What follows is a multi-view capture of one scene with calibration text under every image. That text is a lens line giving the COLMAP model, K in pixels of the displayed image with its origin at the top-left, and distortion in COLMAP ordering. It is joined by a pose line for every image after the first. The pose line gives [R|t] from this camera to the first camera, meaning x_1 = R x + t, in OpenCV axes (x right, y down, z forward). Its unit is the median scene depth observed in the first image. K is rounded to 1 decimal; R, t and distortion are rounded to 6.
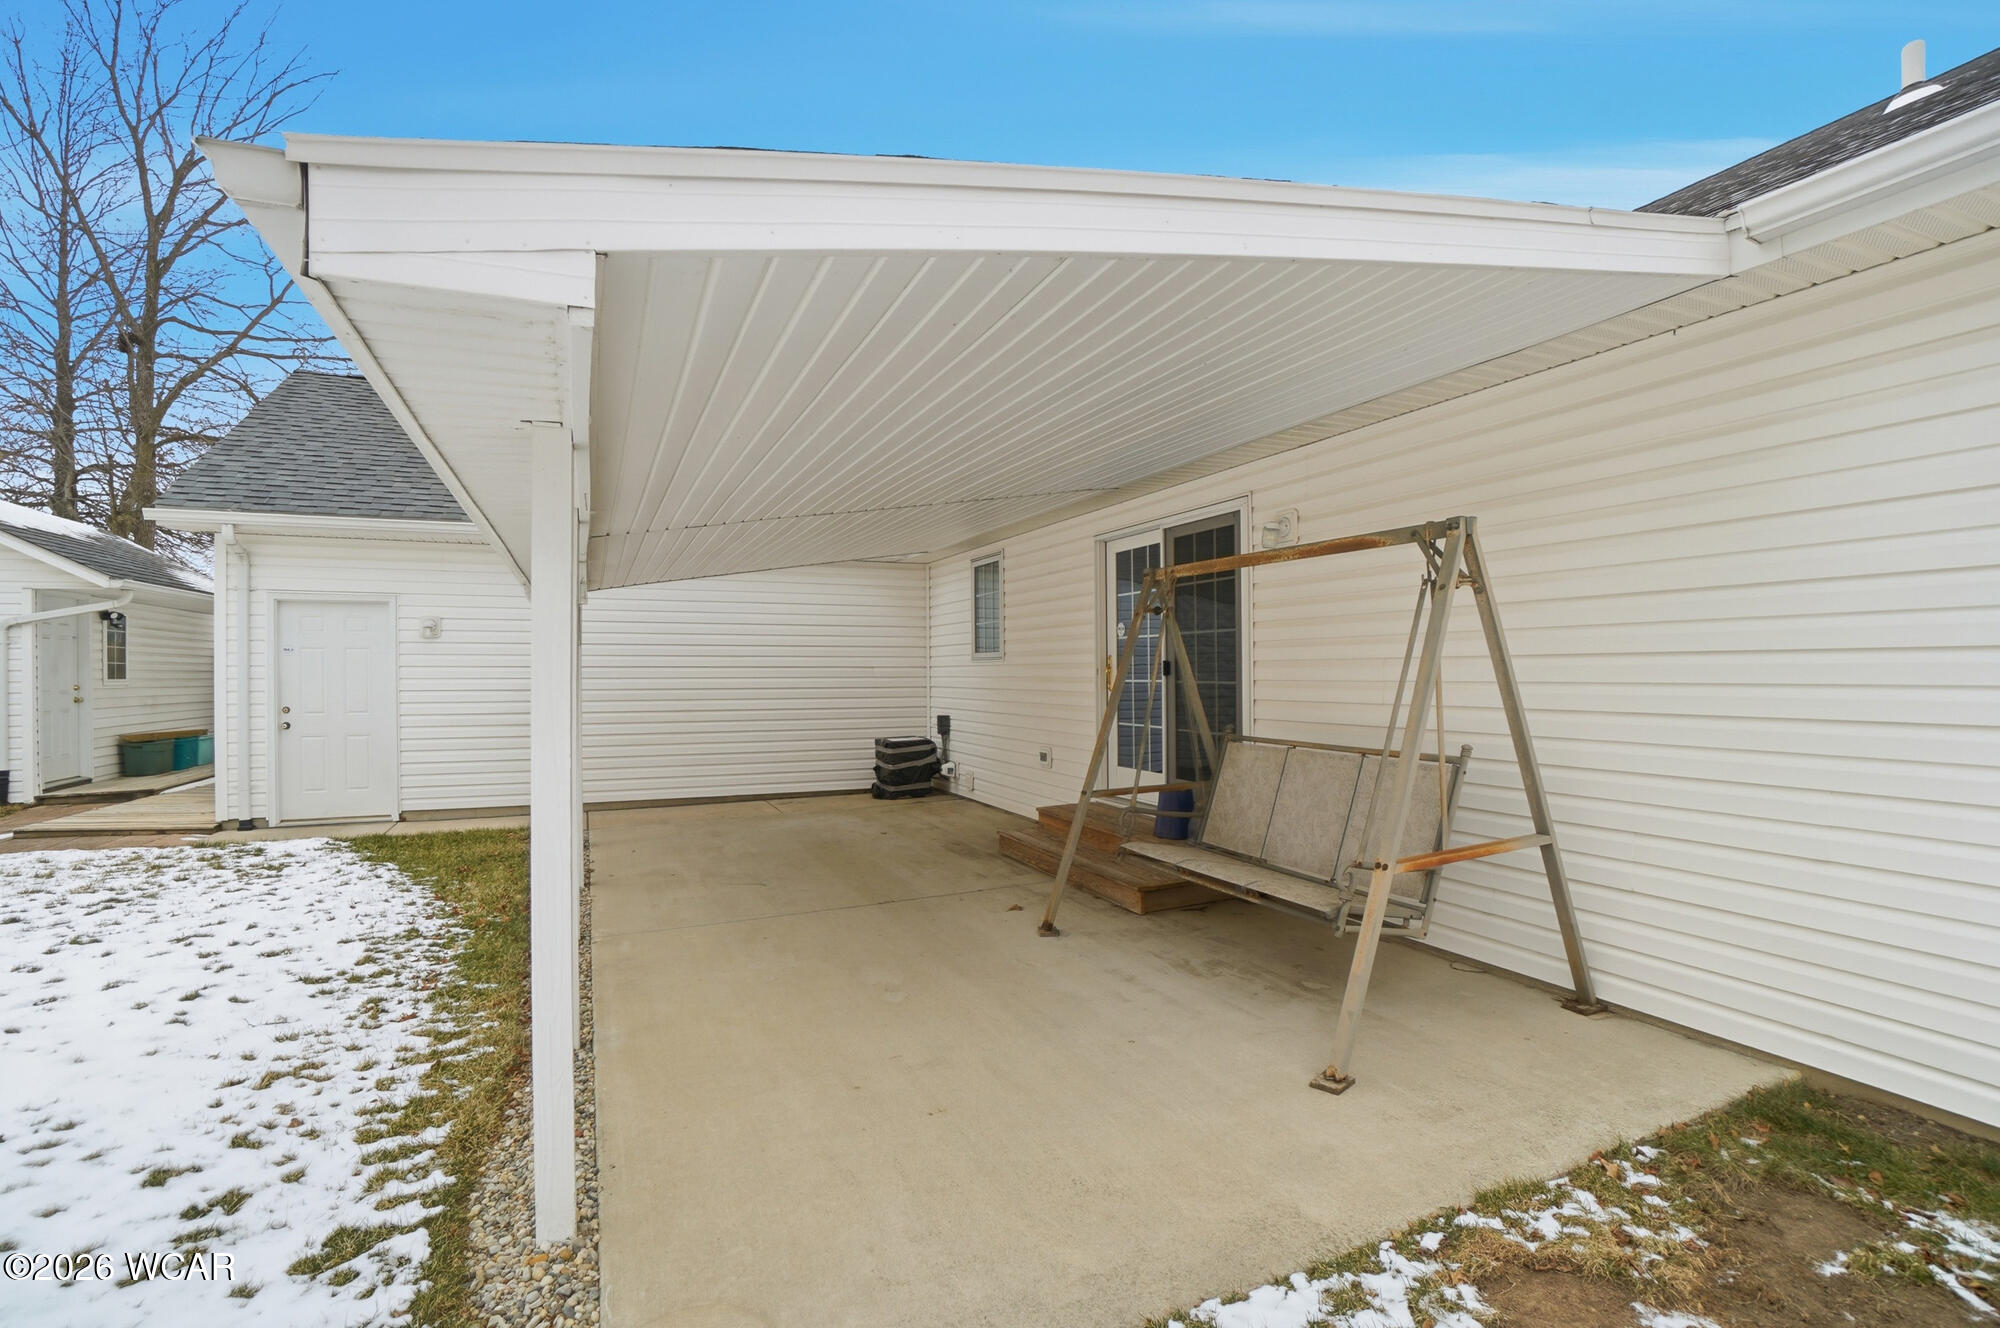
lens RADIAL K [[923.9, 0, 1019.0], [0, 923.9, 670.4], [0, 0, 1]] dist [-0.054413, 0.015090]
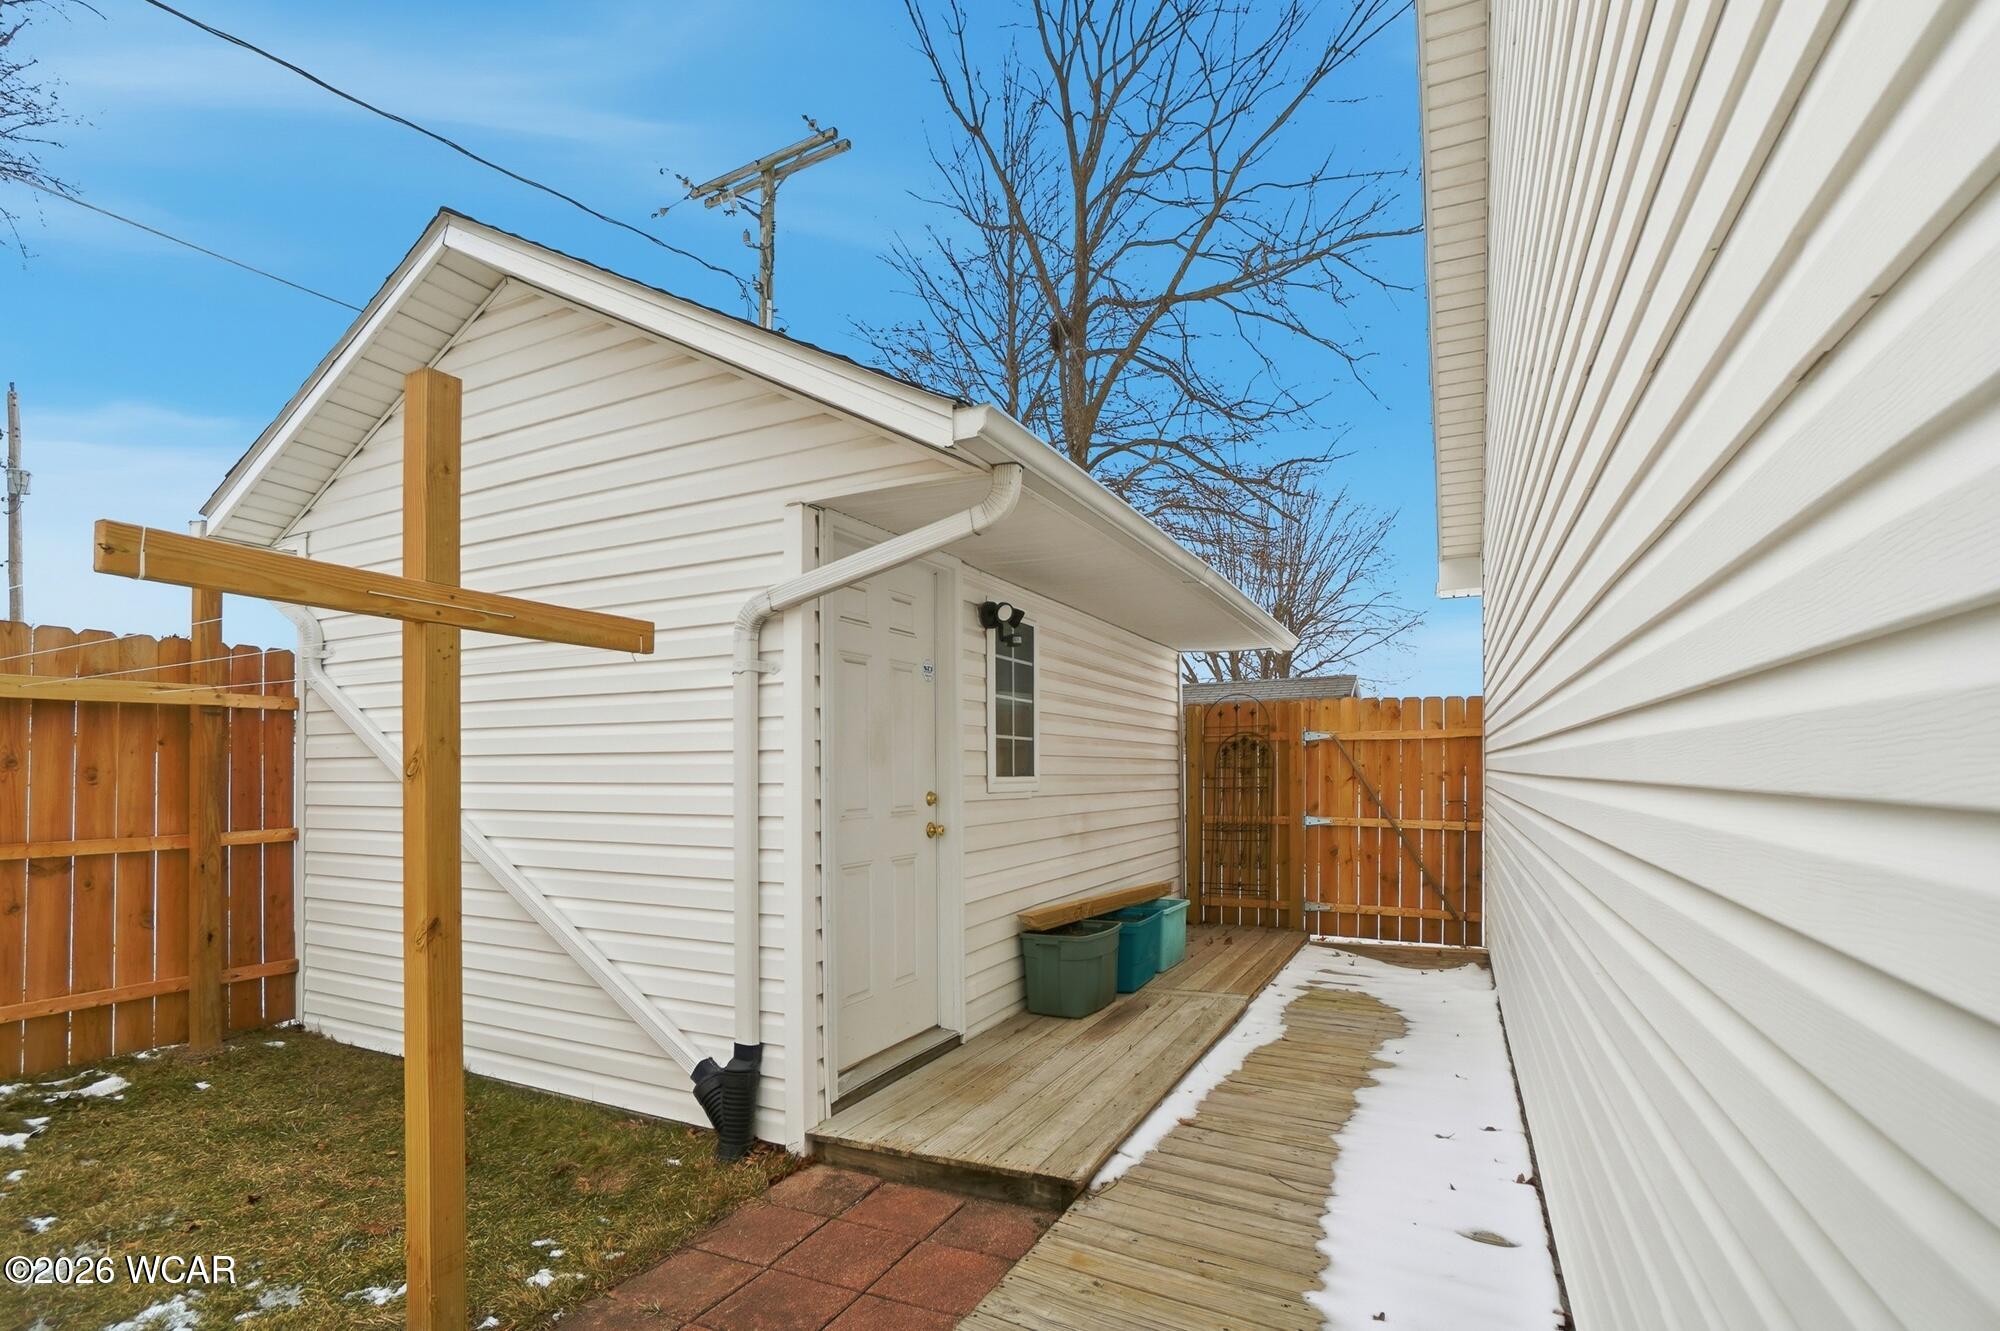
lens RADIAL K [[961.7, 0, 998.2], [0, 961.7, 760.9], [0, 0, 1]] dist [-0.091687, 0.038714]
pose [[0.644644, -0.003254, -0.764476, -0.914734], [0.002346, 0.999995, -0.002278, 0.005242], [0.764479, -0.000325, 0.644648, 0.947620]]
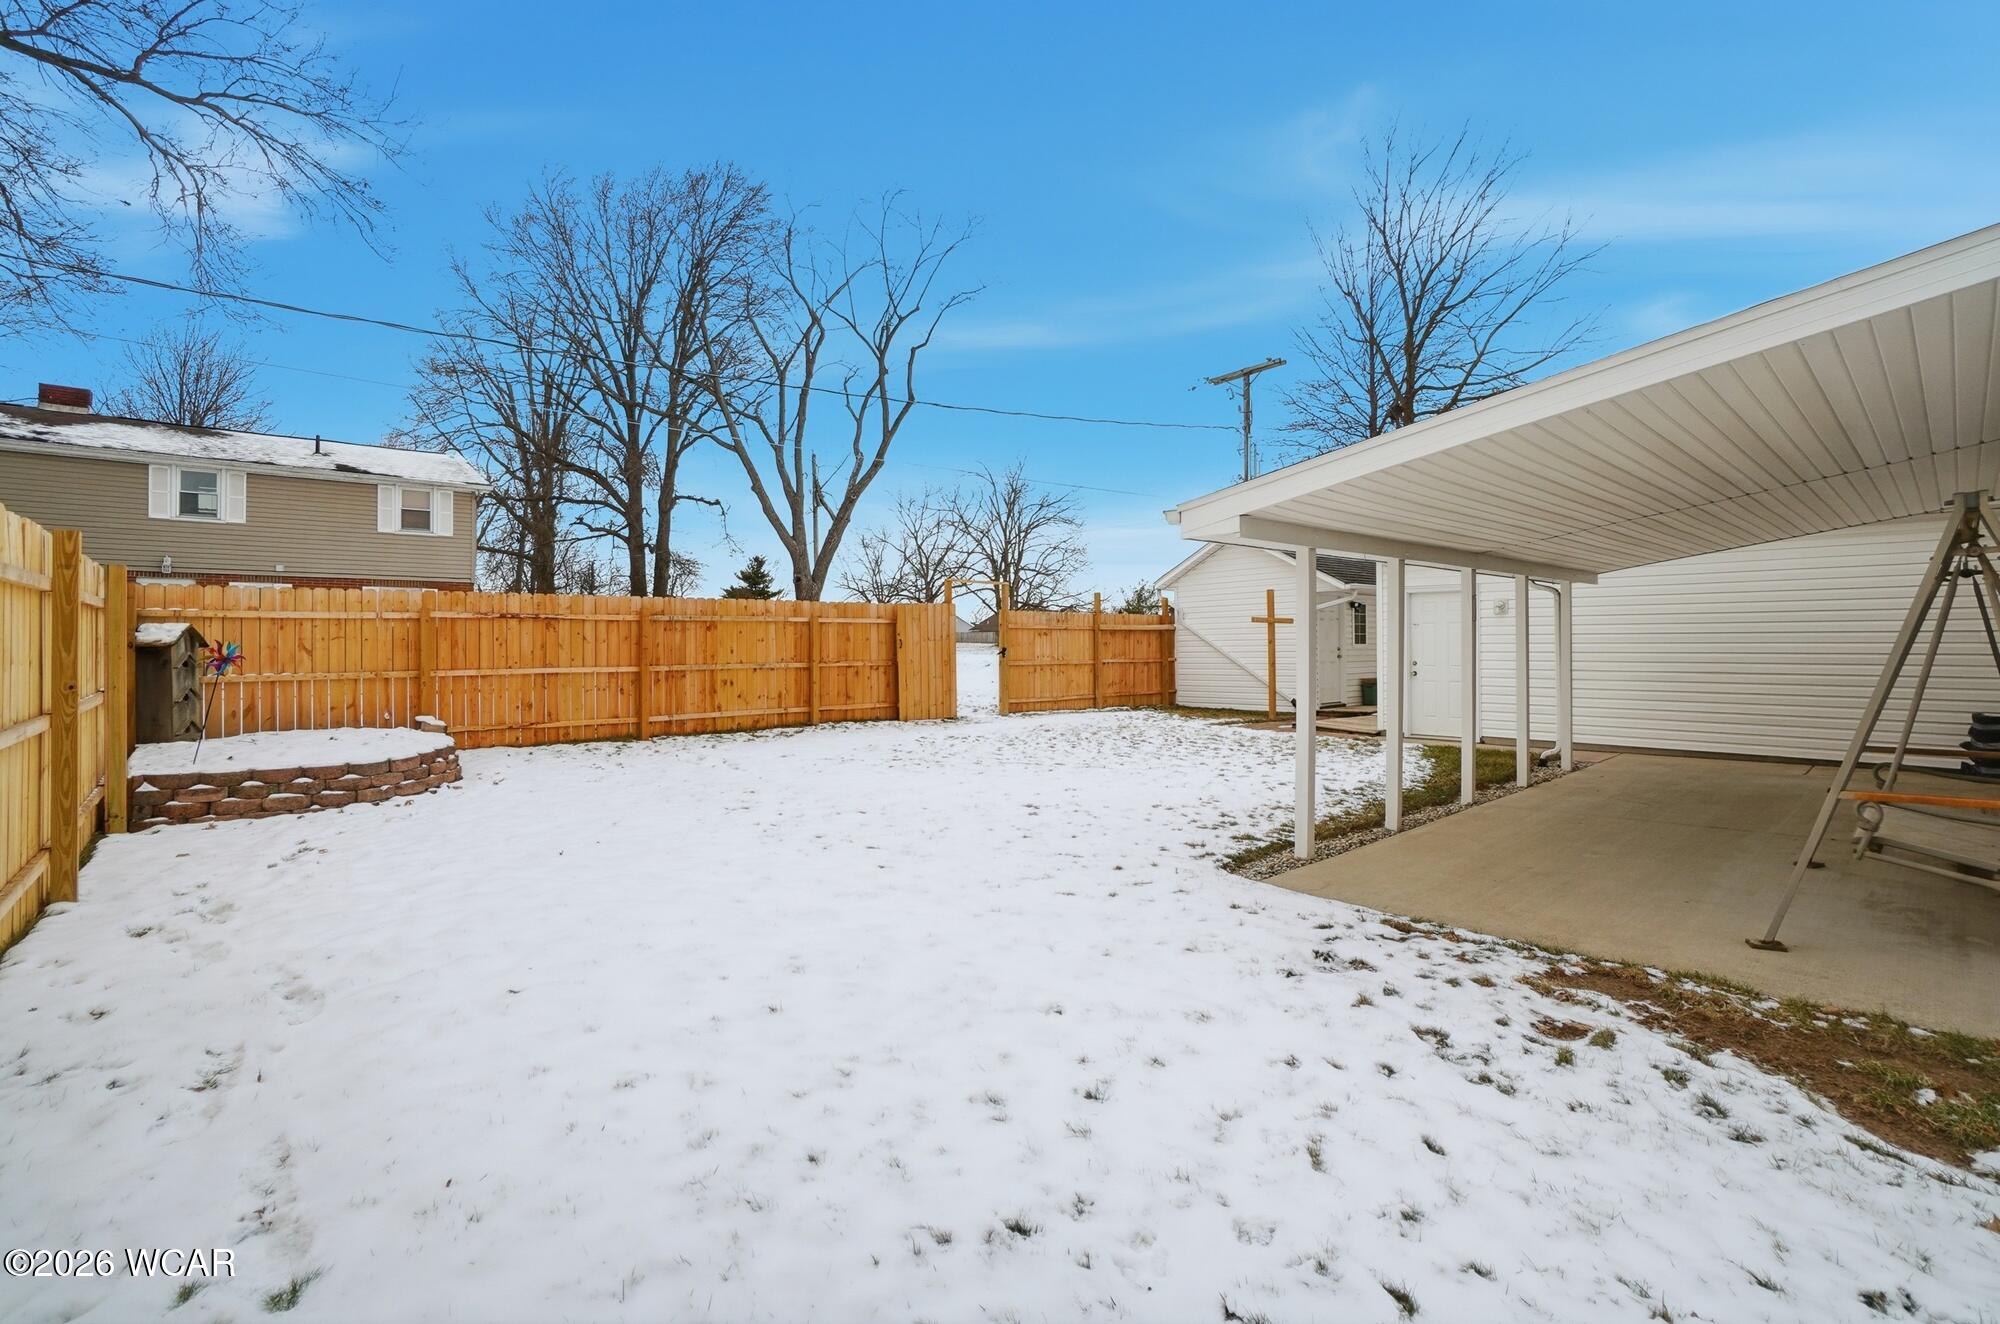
lens RADIAL K [[914.9, 0, 998.3], [0, 914.9, 640.8], [0, 0, 1]] dist [0.001848, 0.000221]
pose [[0.305260, -0.003604, -0.952262, 0.488342], [0.005472, 0.999983, -0.002031, 0.004207], [0.952253, -0.004591, 0.305275, -0.176982]]
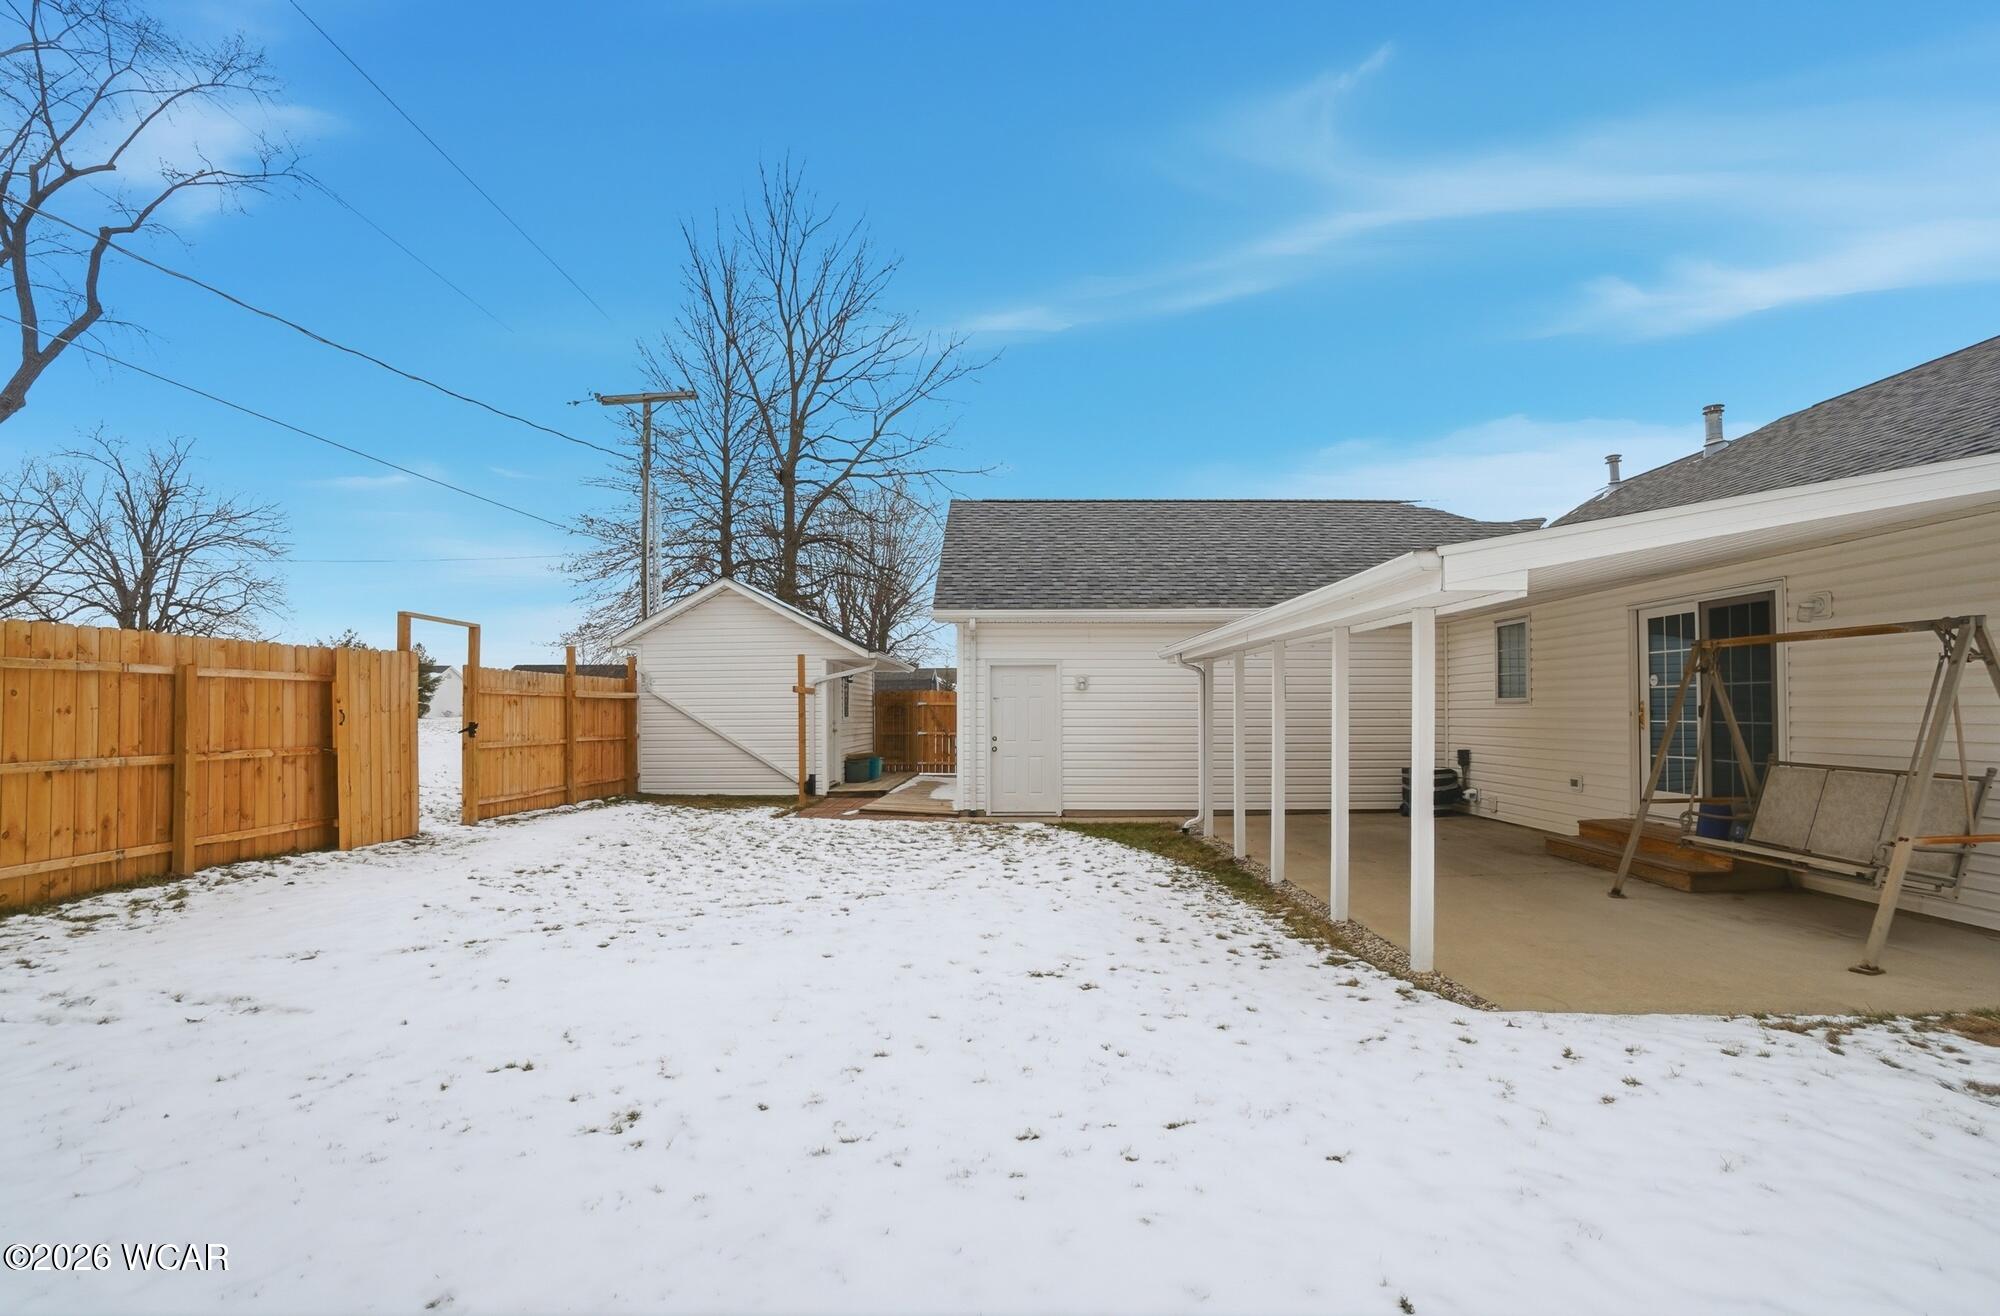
lens RADIAL K [[945.4, 0, 1003.7], [0, 945.4, 698.0], [0, 0, 1]] dist [-0.066123, 0.030655]
pose [[0.905350, -0.004647, -0.424640, -0.136443], [-0.000562, 0.999926, -0.012140, -0.004065], [0.424665, 0.011230, 0.905281, -0.435453]]
